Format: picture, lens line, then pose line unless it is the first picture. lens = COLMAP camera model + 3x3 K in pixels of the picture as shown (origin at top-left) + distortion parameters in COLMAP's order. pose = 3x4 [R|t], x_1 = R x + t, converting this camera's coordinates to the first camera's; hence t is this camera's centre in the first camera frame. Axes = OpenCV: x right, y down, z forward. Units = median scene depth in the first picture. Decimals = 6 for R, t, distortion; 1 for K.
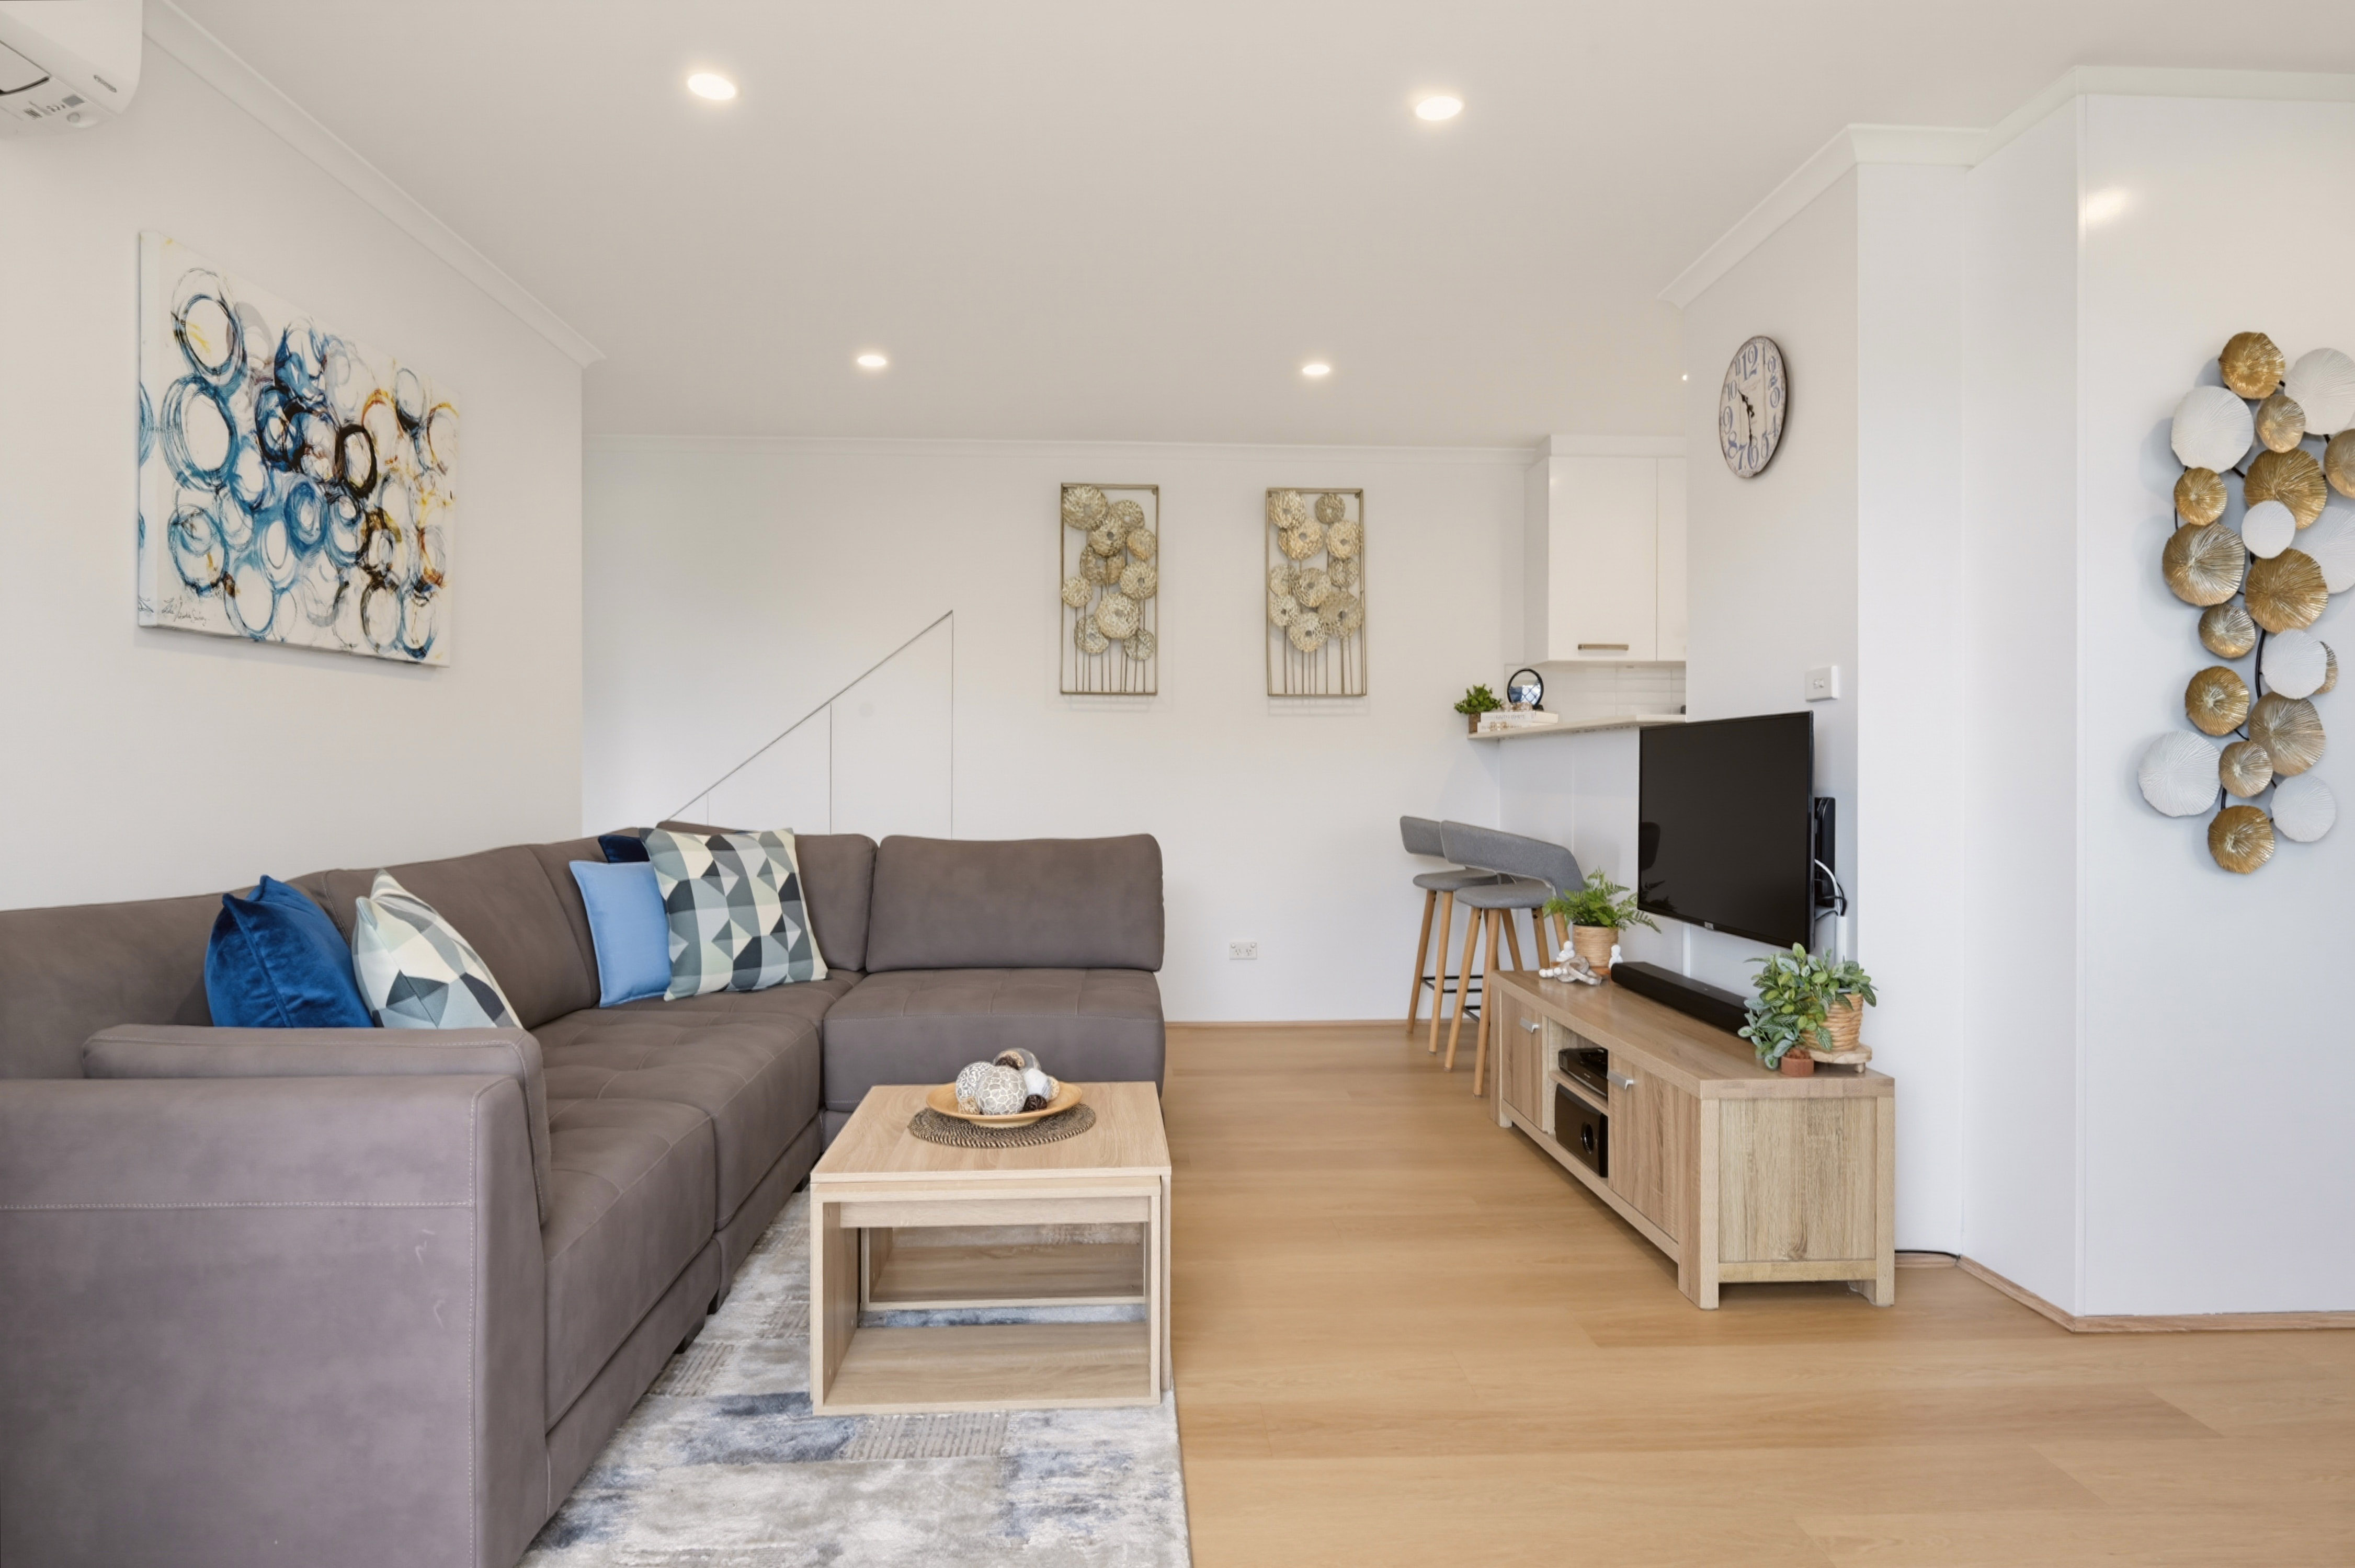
lens RADIAL K [[1287.0, 0, 1179.4], [0, 1287.0, 771.6], [0, 0, 1]] dist [-0.005910, 0.002601]
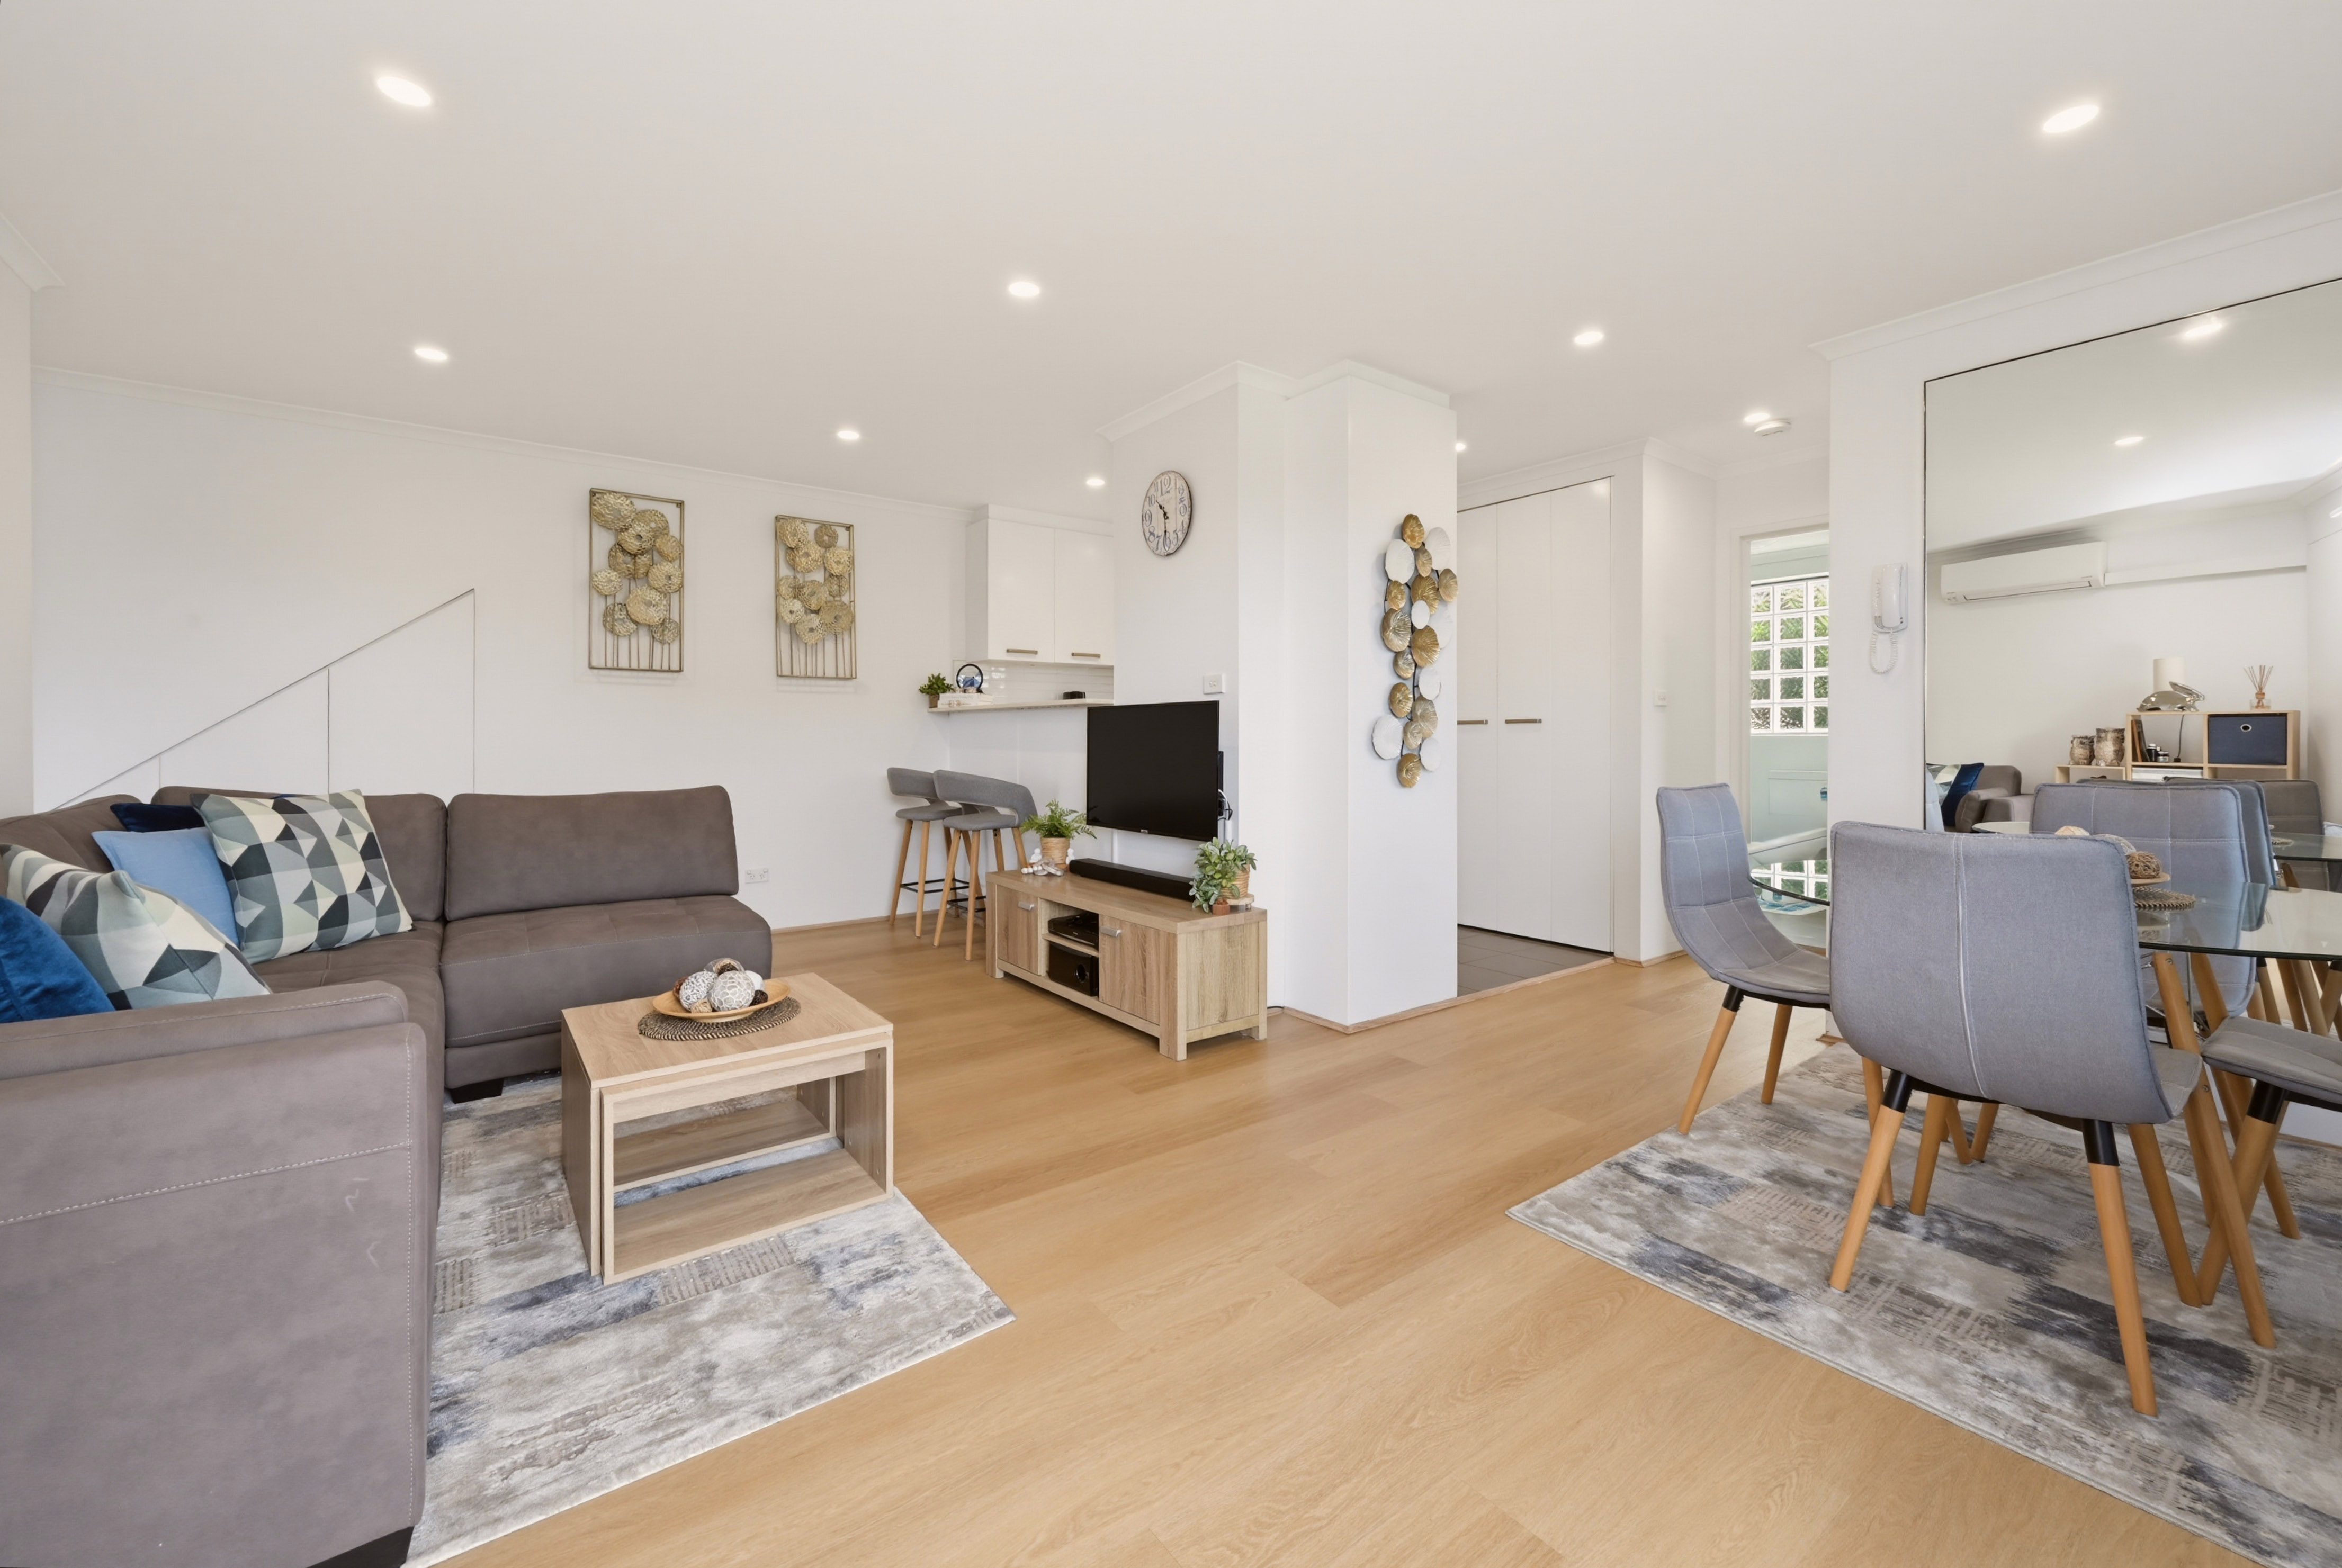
lens RADIAL K [[940.6, 0, 1172.2], [0, 940.6, 736.0], [0, 0, 1]] dist [-0.001328, 0.000389]
pose [[0.830228, 0.000195, 0.557425, -0.229064], [-0.001098, 0.999999, 0.001285, -0.001558], [-0.557424, -0.001679, 0.830227, 0.000159]]
